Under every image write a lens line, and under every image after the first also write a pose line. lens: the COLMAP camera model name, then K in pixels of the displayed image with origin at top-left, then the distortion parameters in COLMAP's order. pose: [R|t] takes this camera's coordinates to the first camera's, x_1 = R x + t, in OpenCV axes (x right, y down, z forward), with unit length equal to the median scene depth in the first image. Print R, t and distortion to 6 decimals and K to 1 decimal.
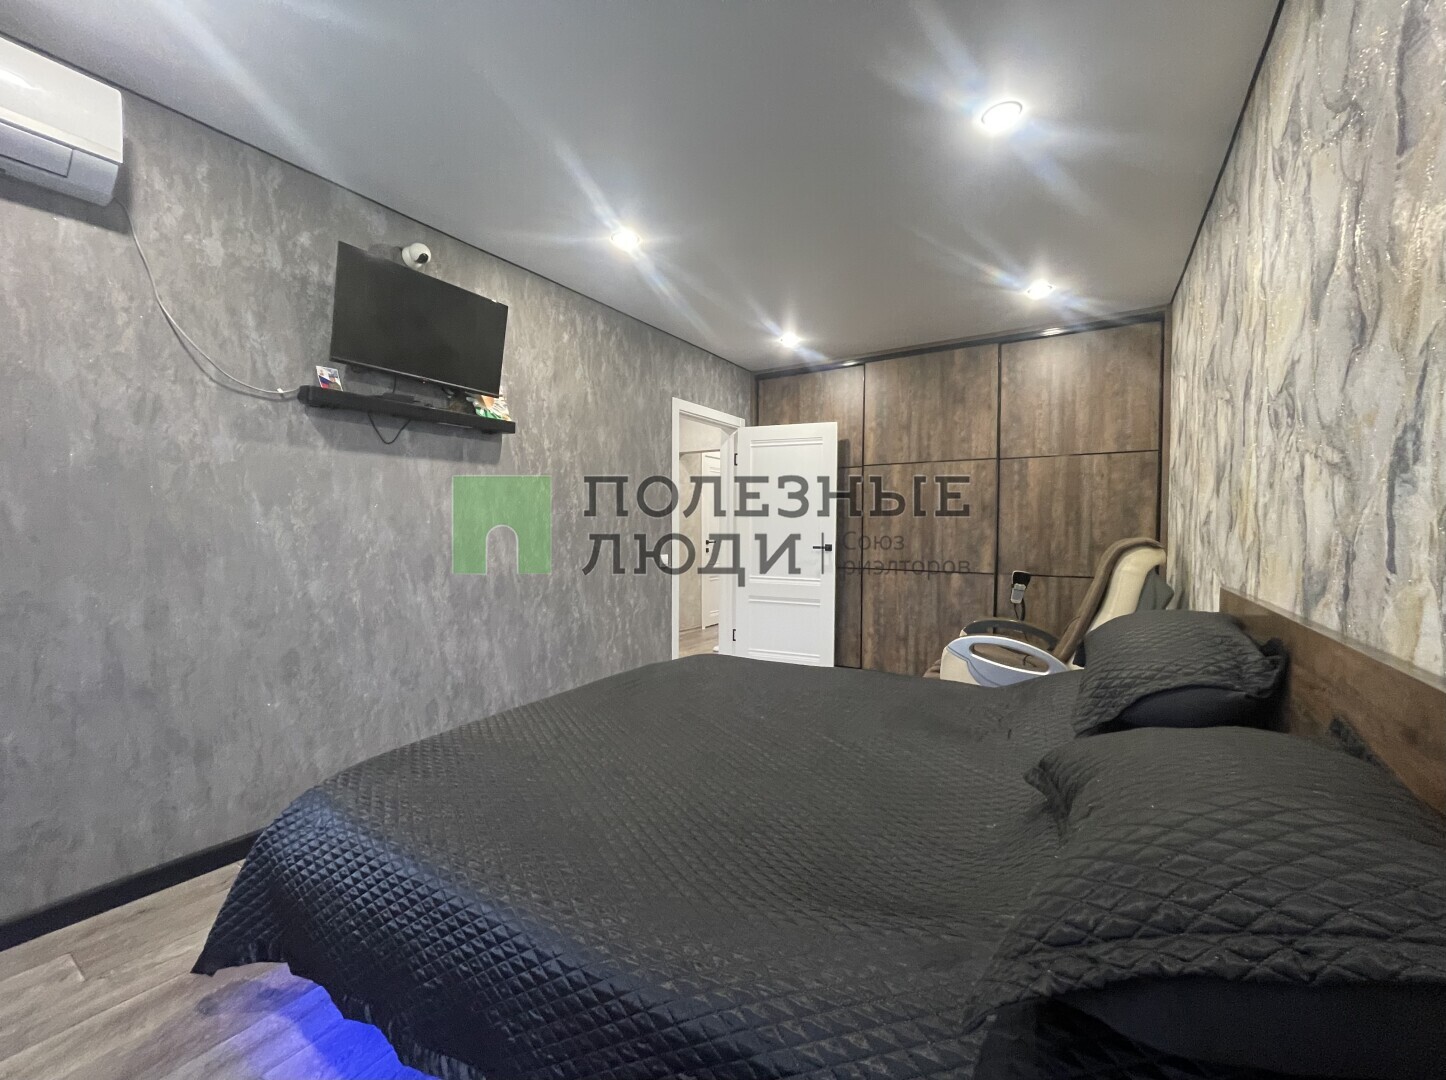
lens RADIAL K [[598.5, 0, 731.7], [0, 598.5, 535.1], [0, 0, 1]] dist [0.002706, 0.001166]
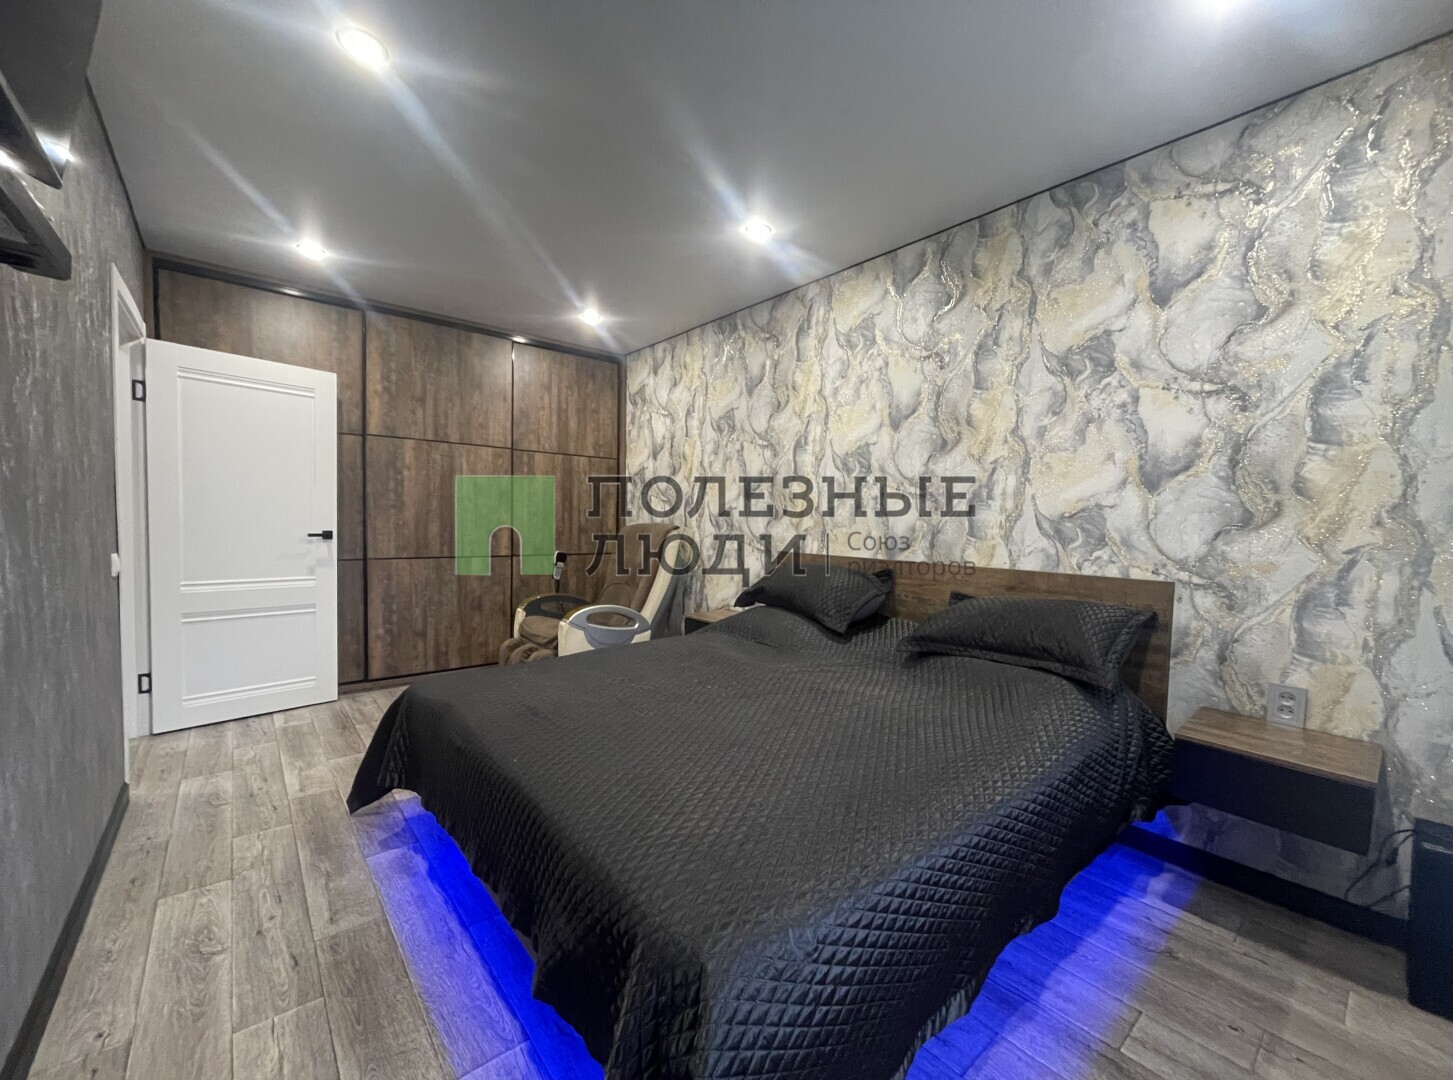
lens RADIAL K [[601.4, 0, 725.8], [0, 601.4, 546.2], [0, 0, 1]] dist [0.002706, 0.001166]
pose [[0.297202, -0.039353, 0.954003, -0.460003], [-0.008601, 0.998999, 0.043888, -0.003706], [-0.954776, -0.021249, 0.296566, 0.297257]]
